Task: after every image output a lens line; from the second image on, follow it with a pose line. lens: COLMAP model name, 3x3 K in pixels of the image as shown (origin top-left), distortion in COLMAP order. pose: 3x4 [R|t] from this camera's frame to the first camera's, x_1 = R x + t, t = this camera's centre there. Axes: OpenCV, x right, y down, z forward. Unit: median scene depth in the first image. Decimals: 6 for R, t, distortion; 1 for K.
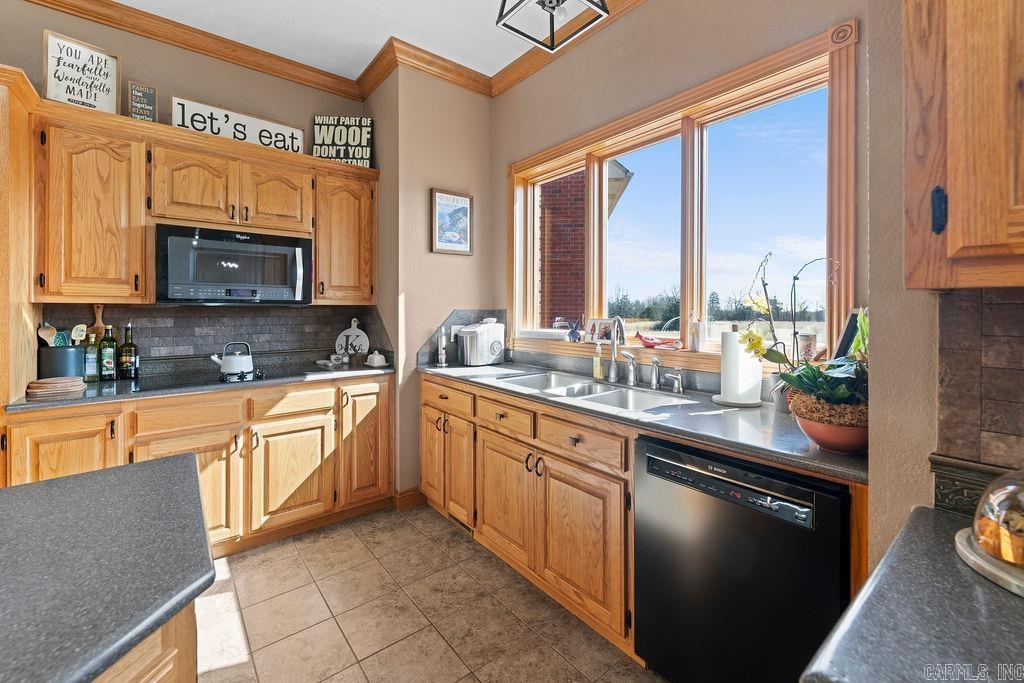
lens RADIAL K [[419.1, 0, 498.0], [0, 419.1, 312.3], [0, 0, 1]] dist [0.006063, -0.001674]
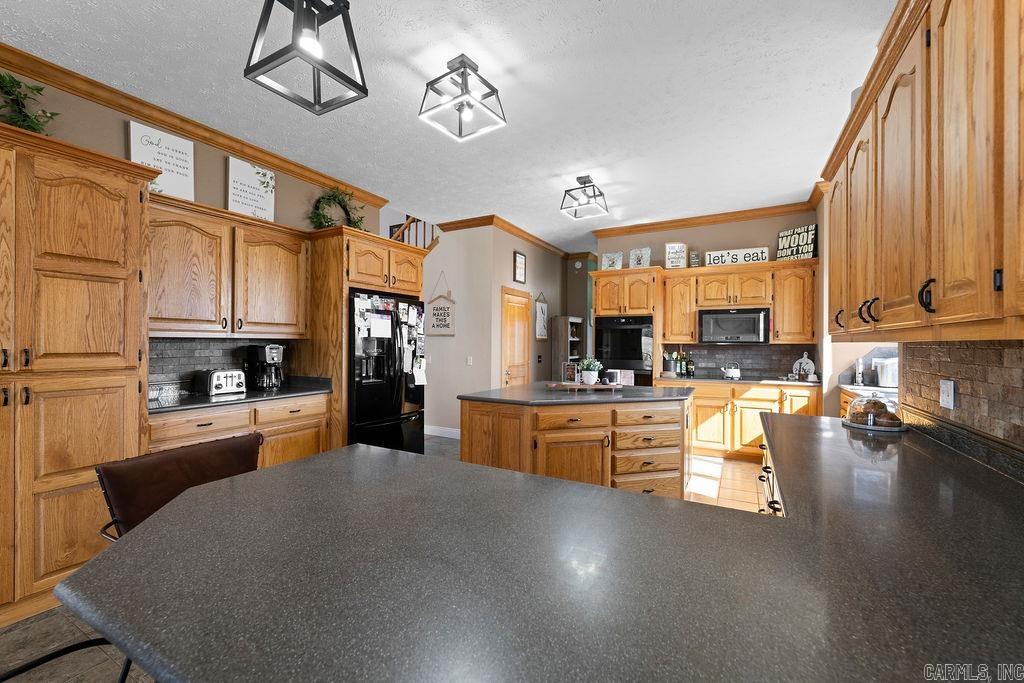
lens RADIAL K [[419.1, 0, 520.0], [0, 419.1, 342.0], [0, 0, 1]] dist [0.006063, -0.001674]
pose [[0.401172, -0.003994, -0.915994, 0.827330], [-0.007499, 0.999943, -0.007644, -0.003396], [0.915972, 0.009936, 0.401119, -0.759678]]
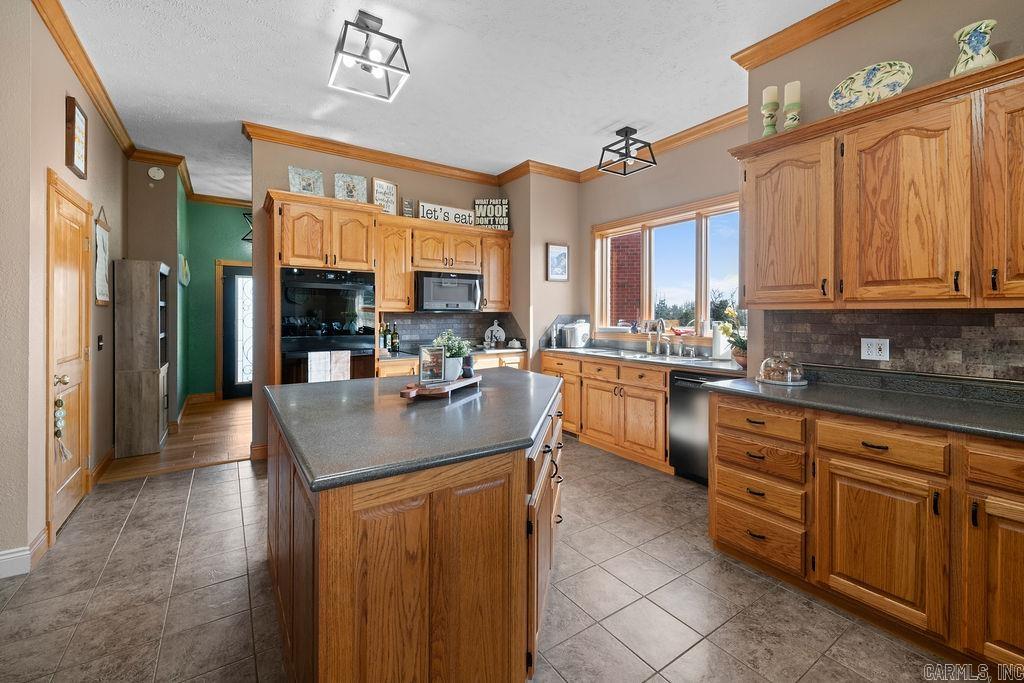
lens RADIAL K [[419.1, 0, 501.0], [0, 419.1, 317.9], [0, 0, 1]] dist [0.006063, -0.001674]
pose [[0.997315, 0.000506, -0.073236, -0.247620], [-0.000295, 0.999996, 0.002889, 0.002183], [0.073237, -0.002860, 0.997310, -0.788046]]
